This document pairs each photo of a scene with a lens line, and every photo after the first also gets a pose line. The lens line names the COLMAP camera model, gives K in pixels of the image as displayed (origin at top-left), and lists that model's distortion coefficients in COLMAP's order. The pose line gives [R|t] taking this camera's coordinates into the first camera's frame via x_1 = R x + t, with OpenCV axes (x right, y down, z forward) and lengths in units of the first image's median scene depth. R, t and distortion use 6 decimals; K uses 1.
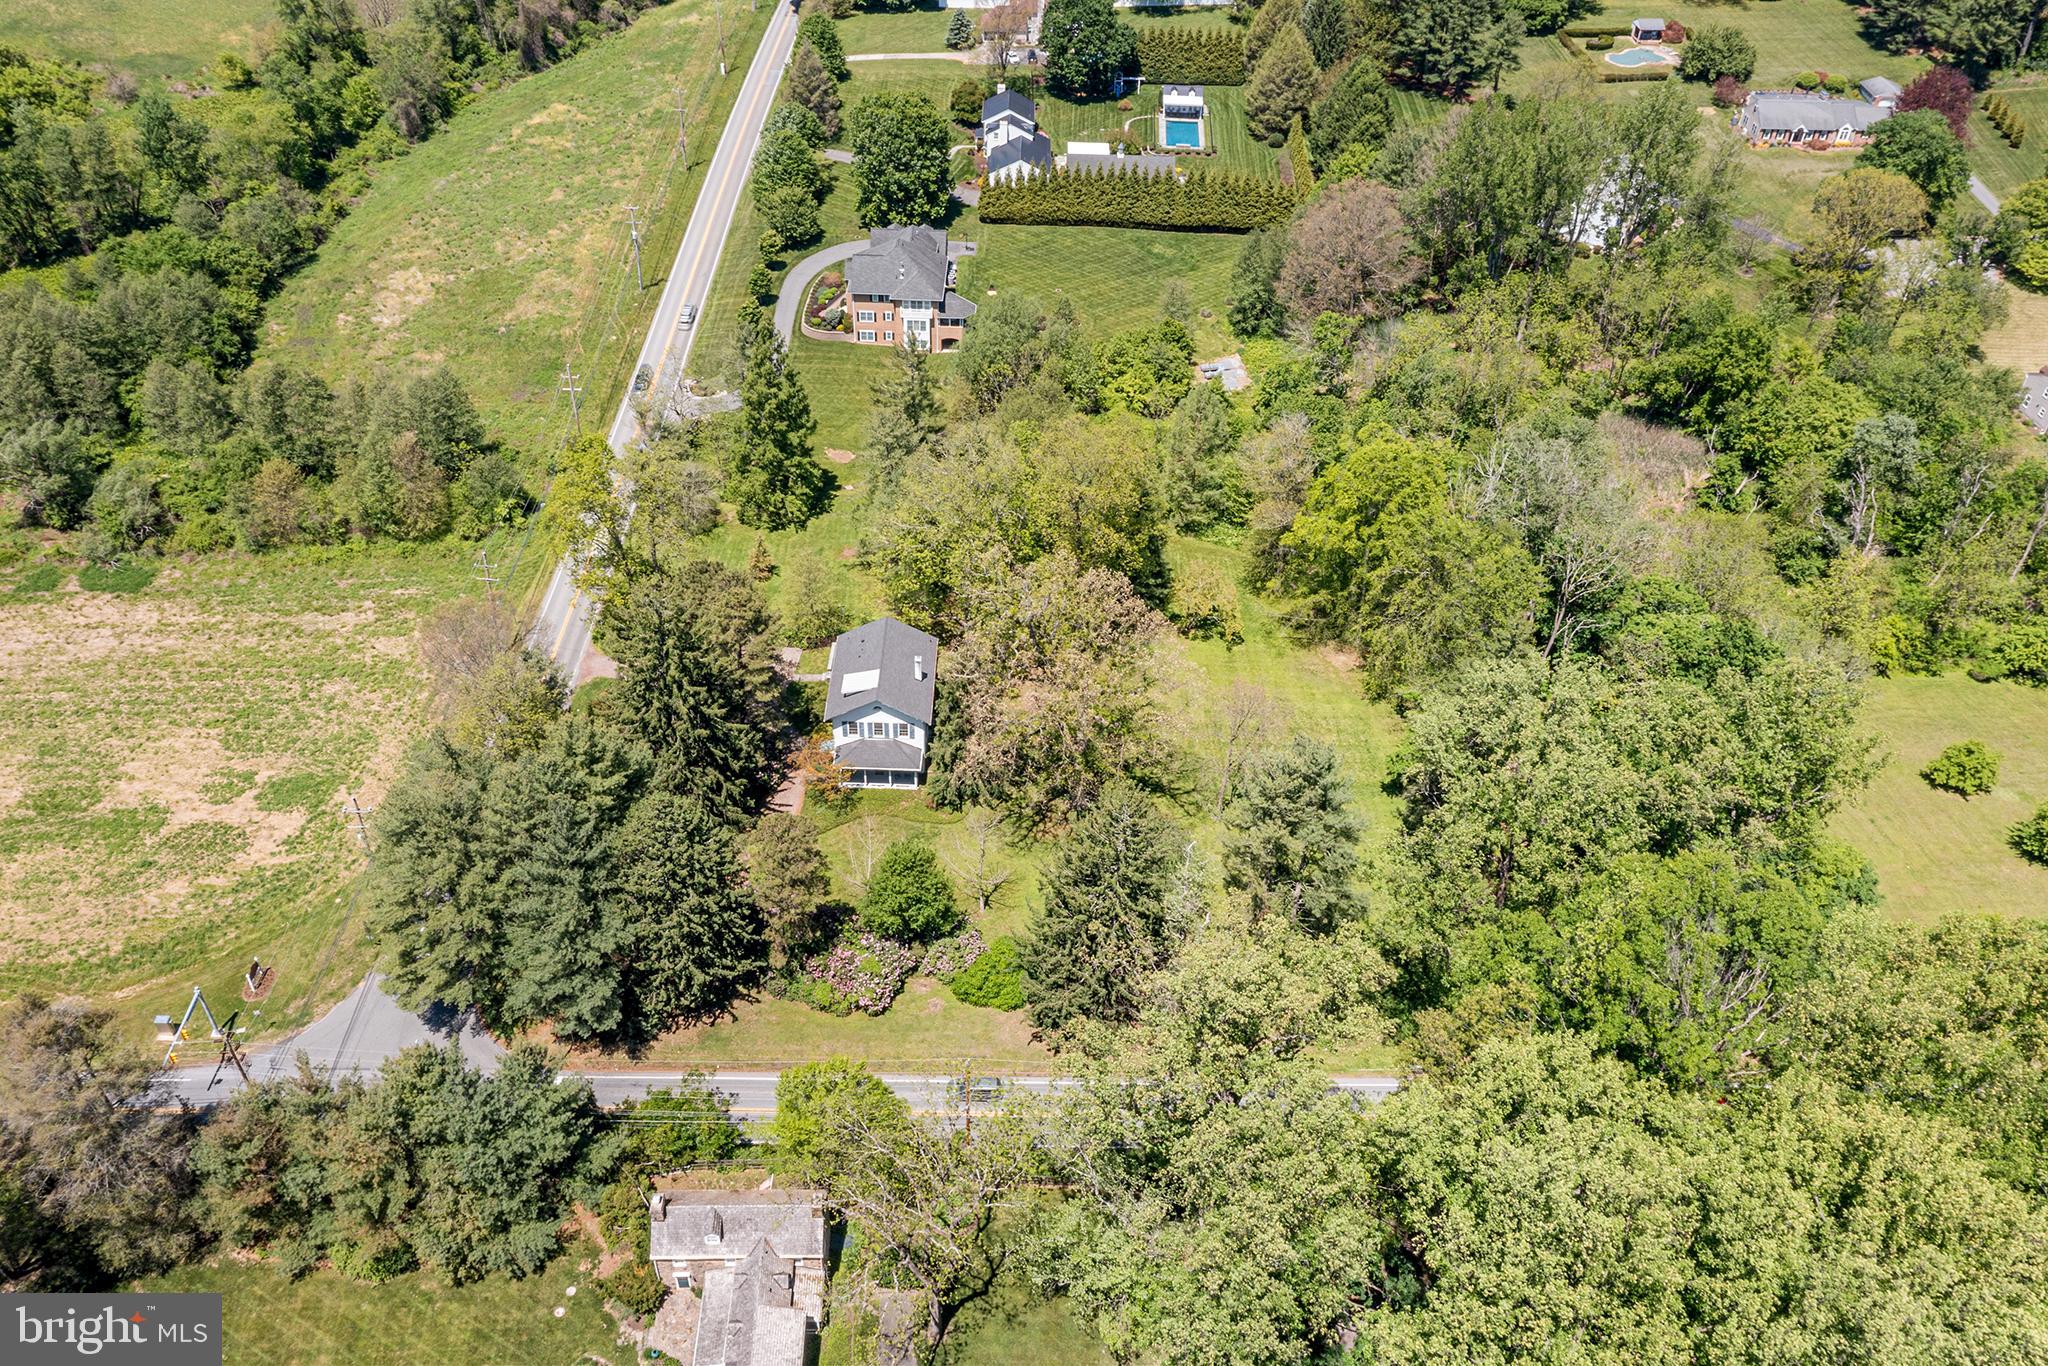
lens RADIAL K [[1624.2, 0, 1024.0], [0, 1624.2, 683.0], [0, 0, 1]] dist [0.001444, -0.003665]
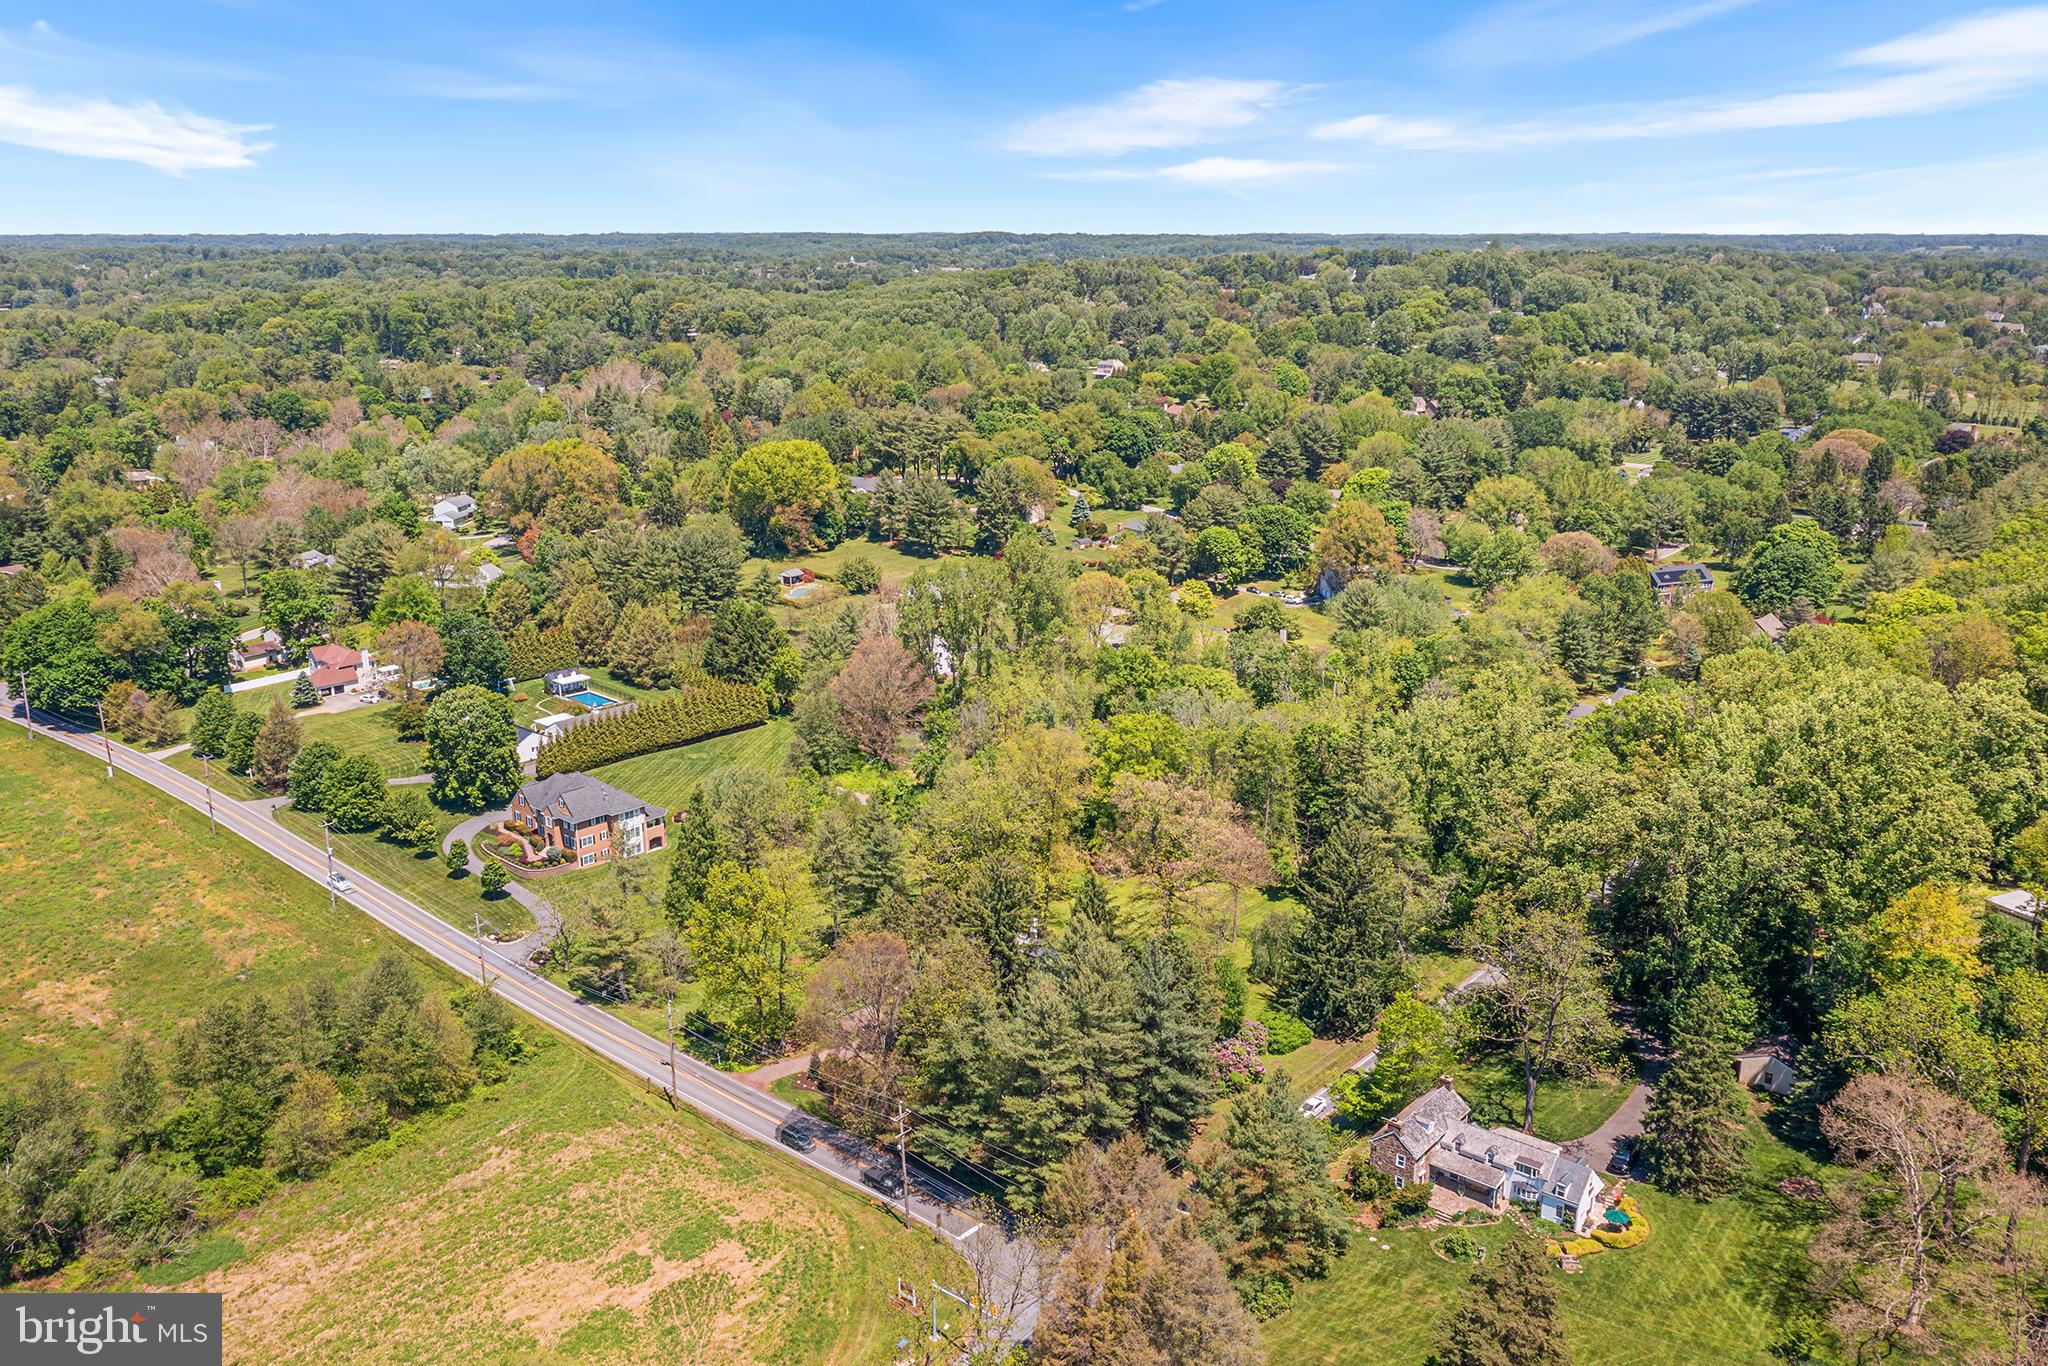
lens RADIAL K [[1648.5, 0, 1027.0], [0, 1648.5, 679.0], [0, 0, 1]] dist [-0.000992, -0.001266]
pose [[0.667229, -0.220644, 0.711422, -0.776864], [0.496447, 0.843777, -0.203914, 0.069111], [-0.555289, 0.489241, 0.672530, 0.025223]]
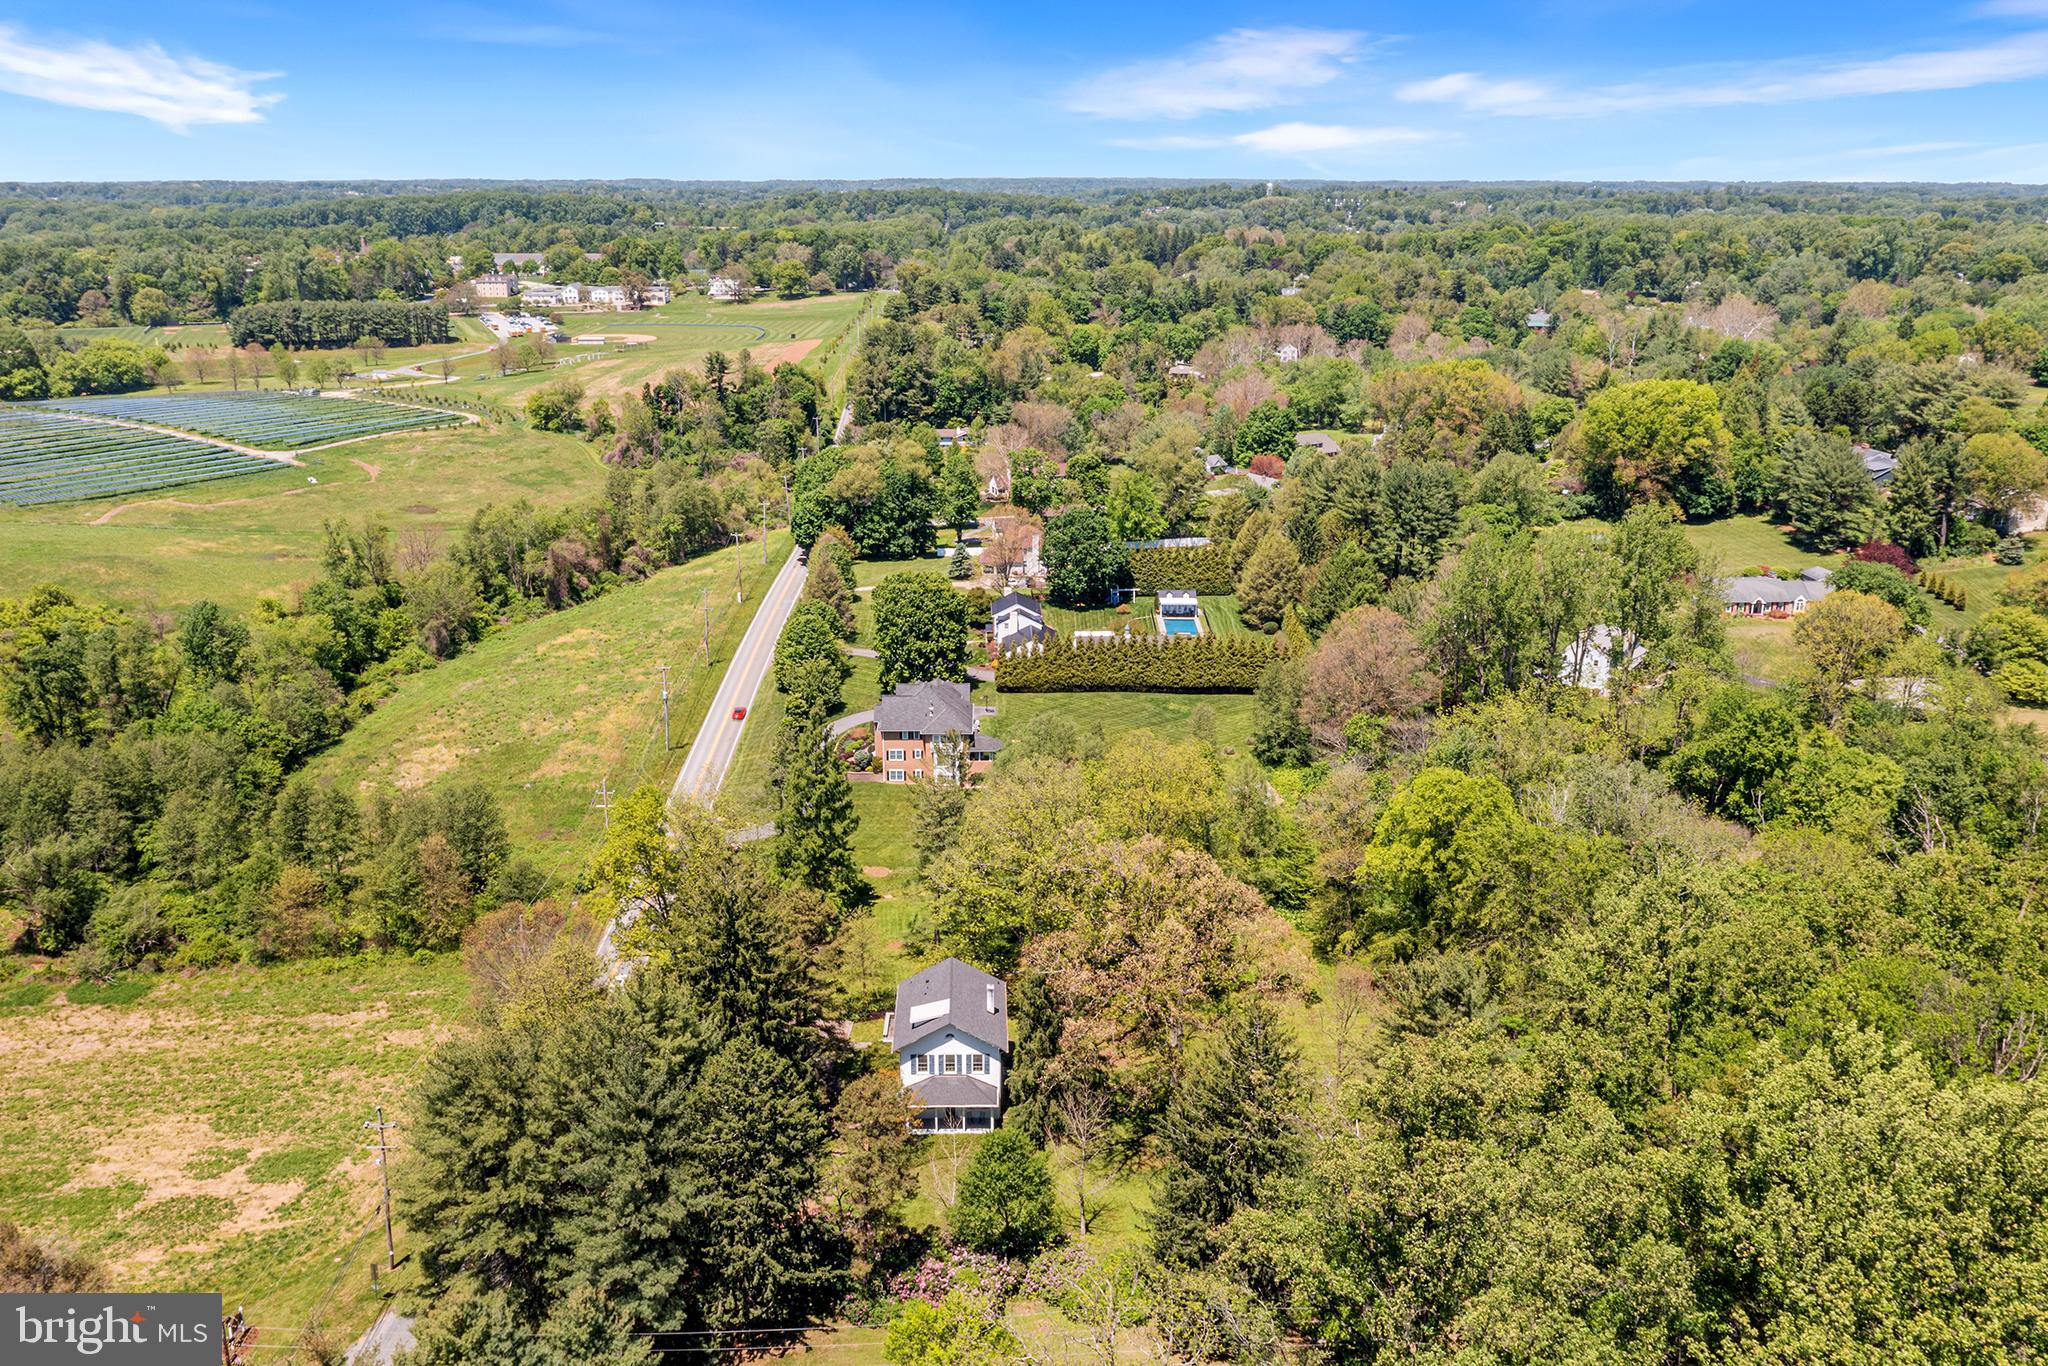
lens RADIAL K [[1648.5, 0, 1027.0], [0, 1648.5, 679.0], [0, 0, 1]] dist [-0.000992, -0.001266]
pose [[0.998925, -0.031797, 0.033736, -0.056701], [0.042532, 0.918116, -0.394022, 0.158074], [-0.018444, 0.395033, 0.918482, 0.049782]]
